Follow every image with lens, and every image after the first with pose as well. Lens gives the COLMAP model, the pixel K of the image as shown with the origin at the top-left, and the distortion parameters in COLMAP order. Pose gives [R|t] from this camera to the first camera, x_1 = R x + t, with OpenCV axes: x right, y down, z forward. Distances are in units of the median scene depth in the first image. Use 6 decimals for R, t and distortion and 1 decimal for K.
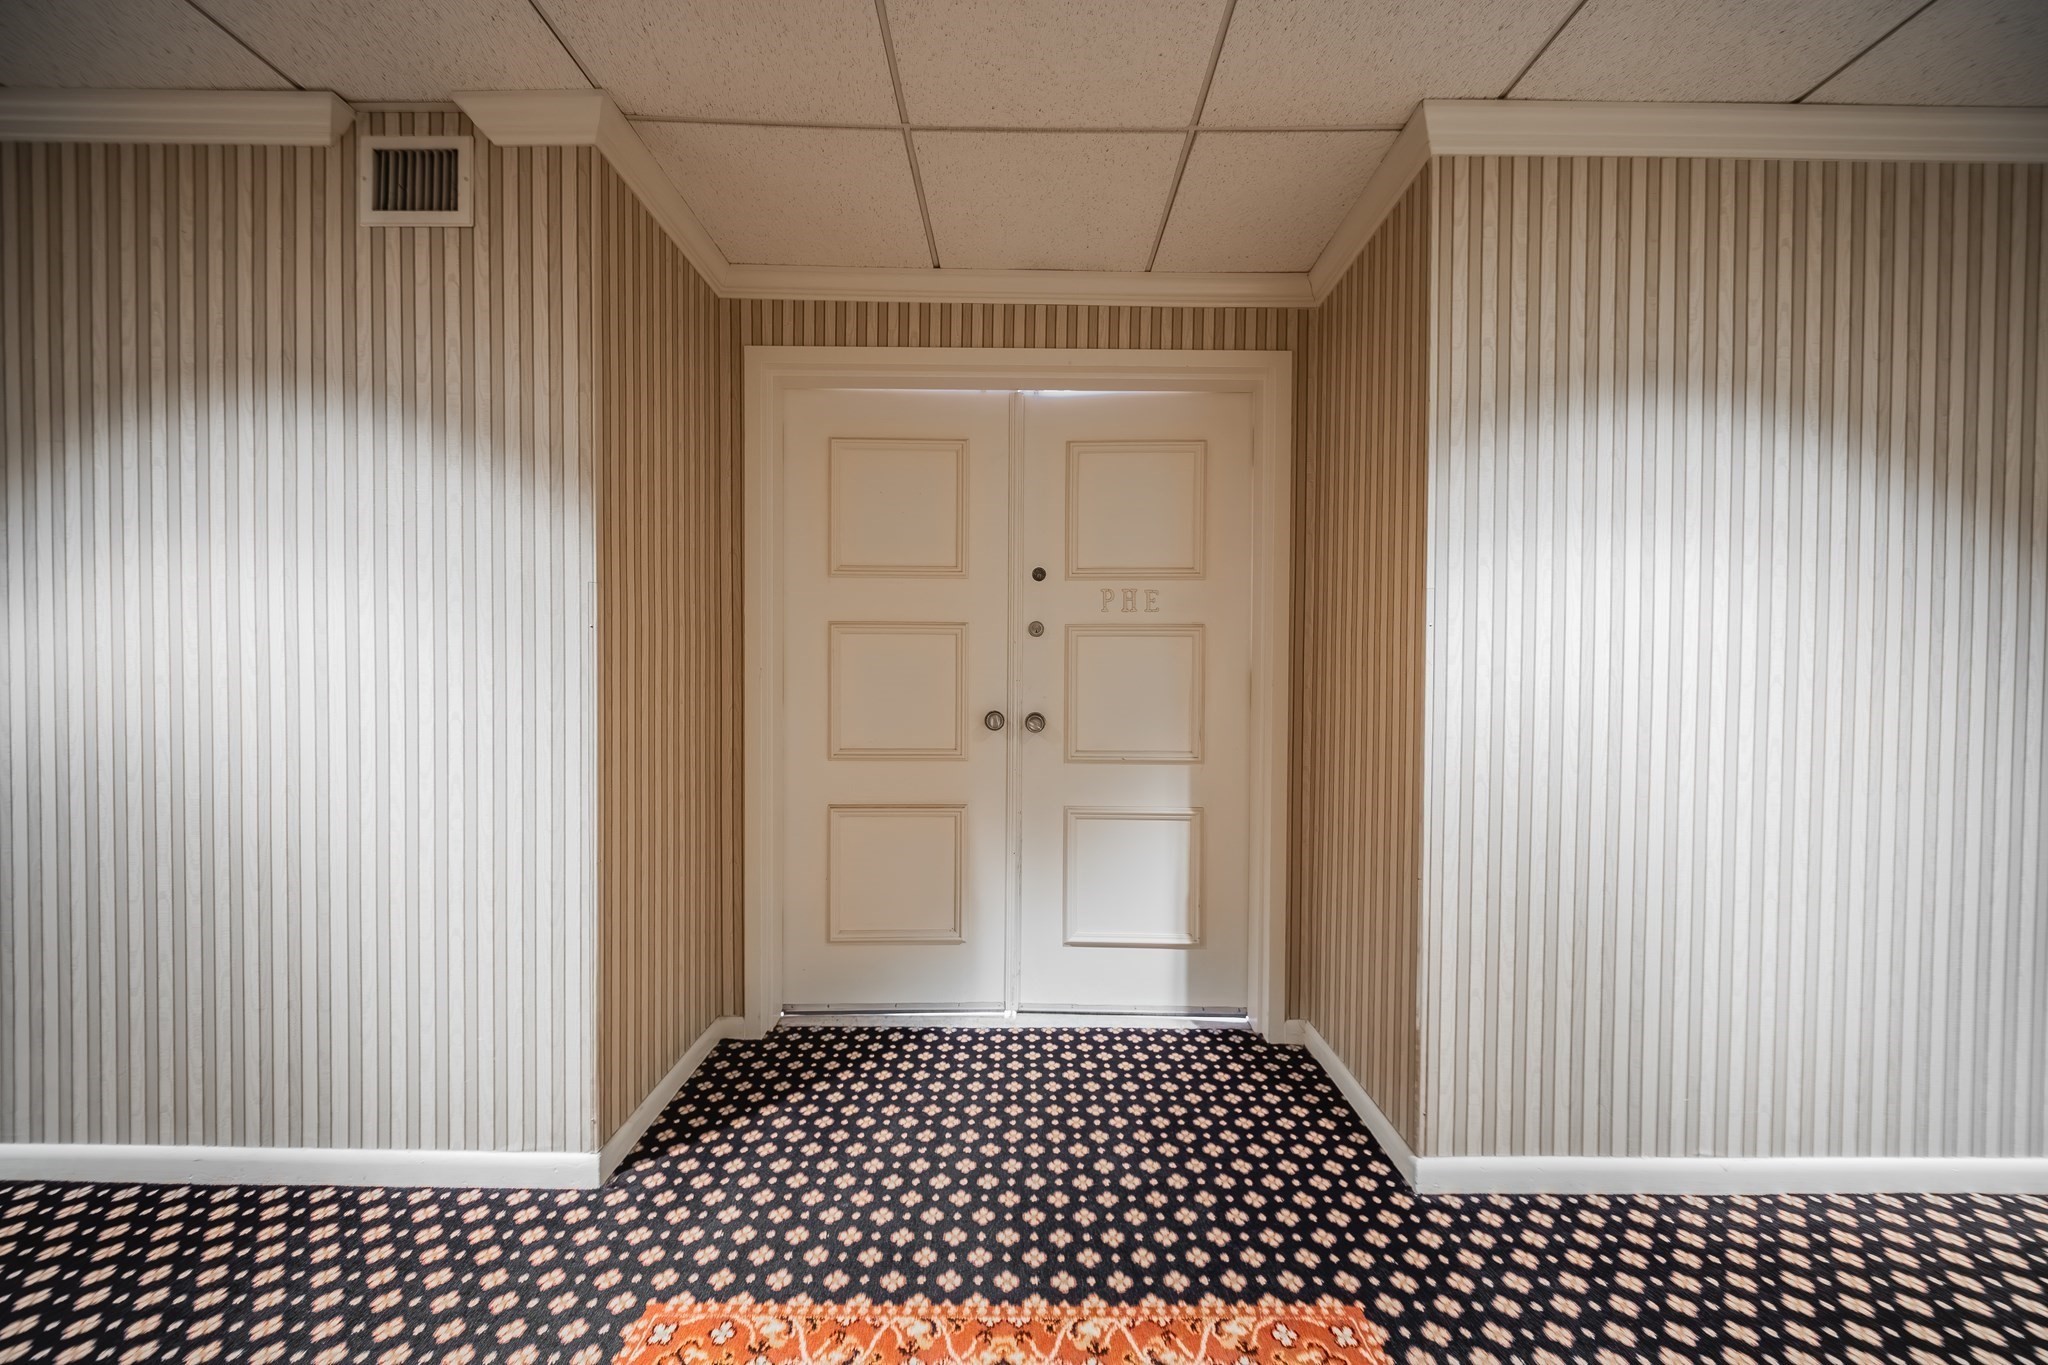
lens RADIAL K [[696.2, 0, 1033.2], [0, 696.2, 687.4], [0, 0, 1]] dist [-0.009476, -0.000961]
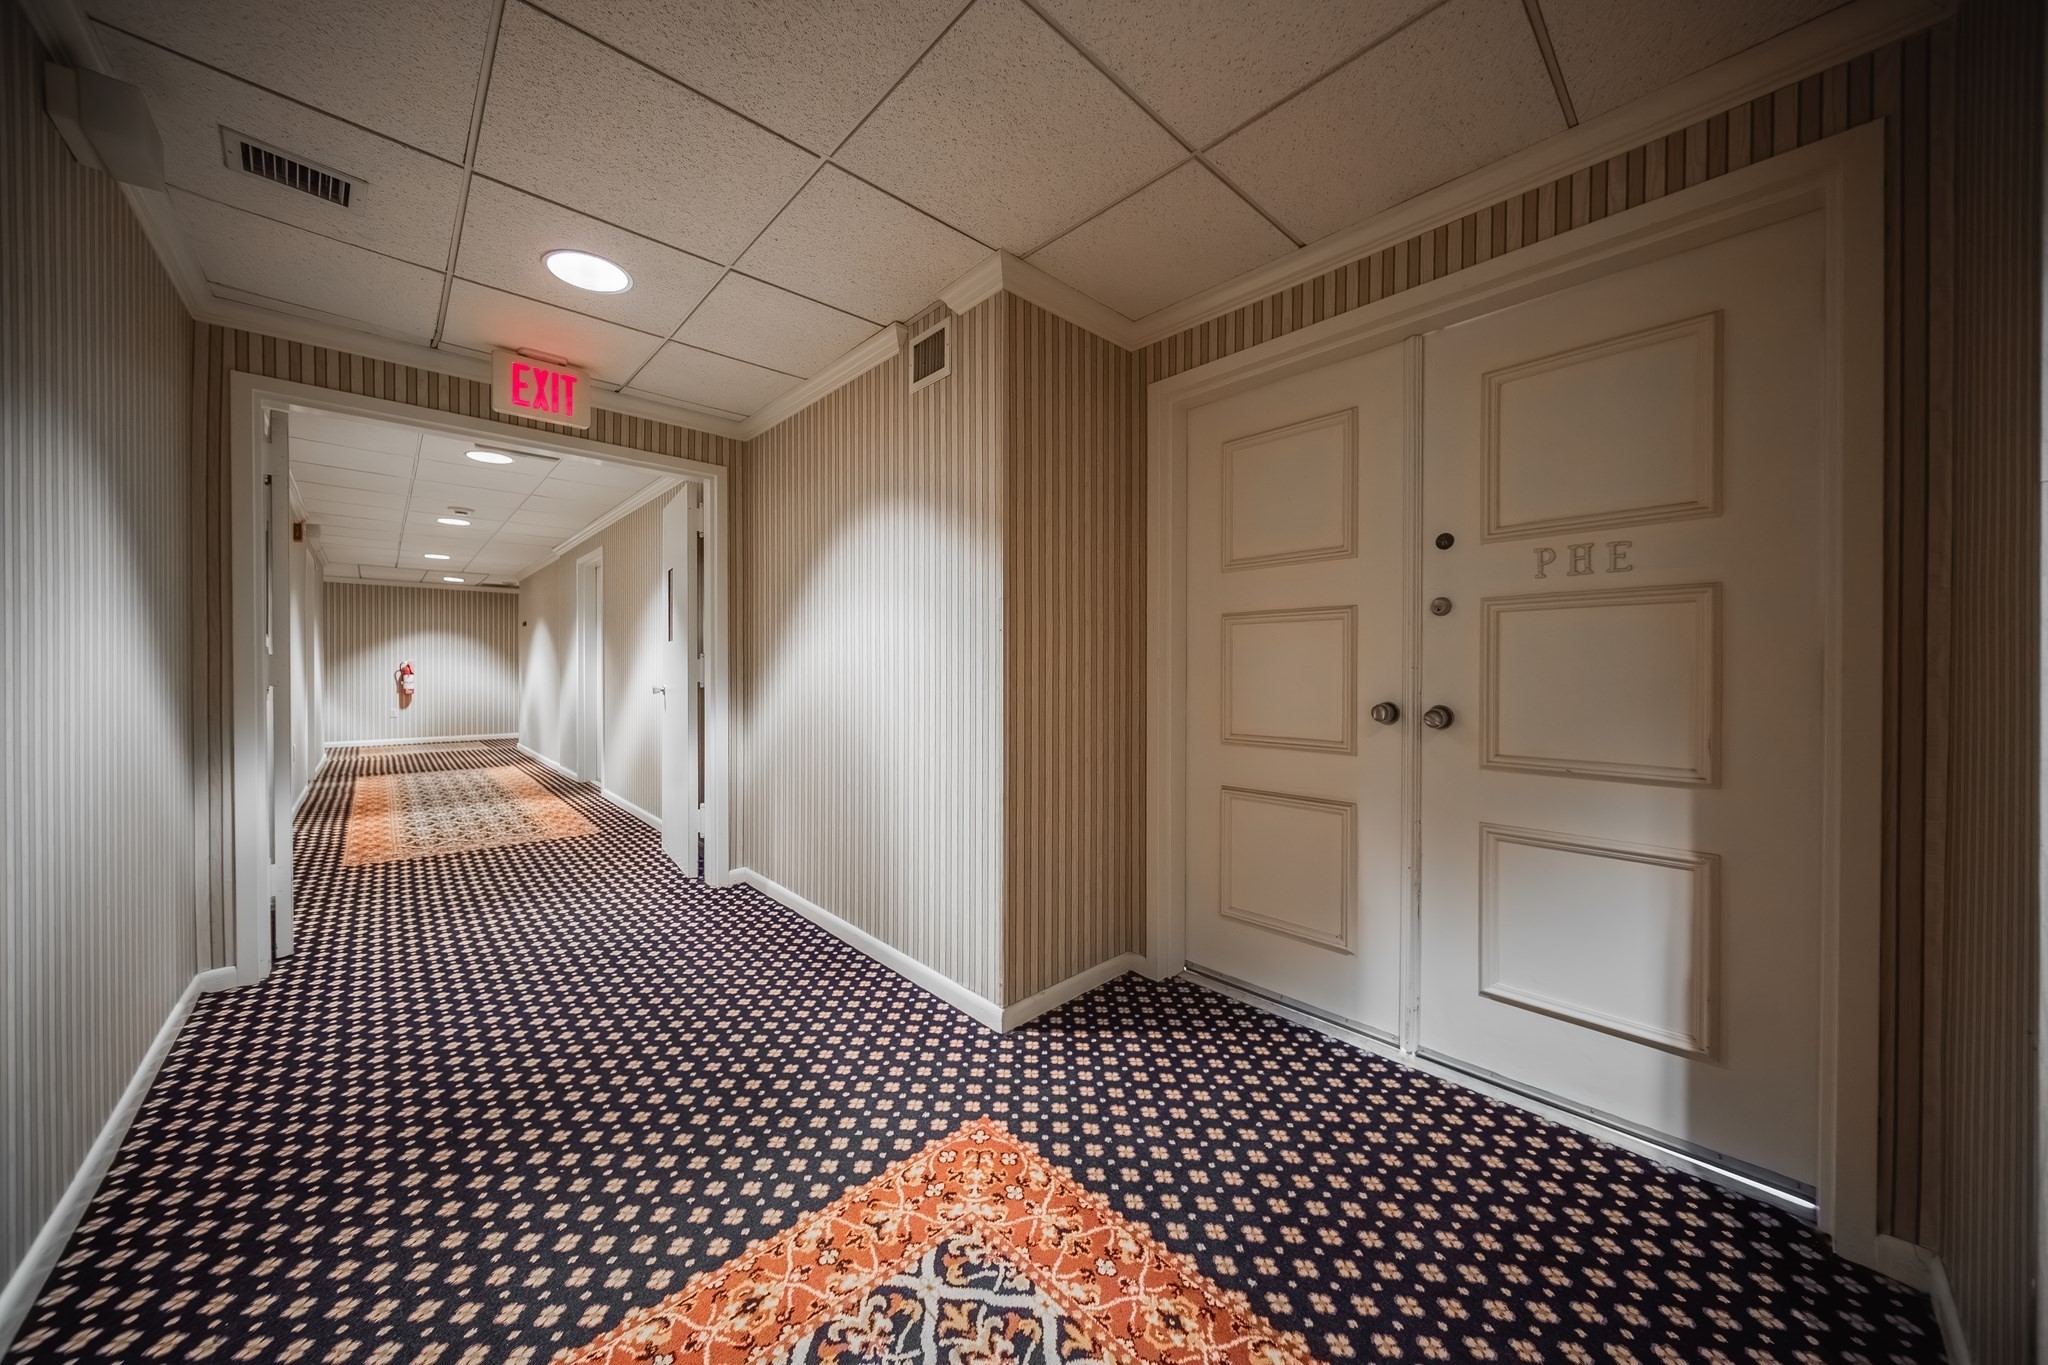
lens RADIAL K [[696.2, 0, 1038.4], [0, 696.2, 672.3], [0, 0, 1]] dist [-0.009476, -0.000961]
pose [[0.676079, -0.004309, -0.736817, 0.377413], [-0.007005, 0.999900, -0.012275, 0.012572], [0.736796, 0.013460, 0.675981, 0.084192]]
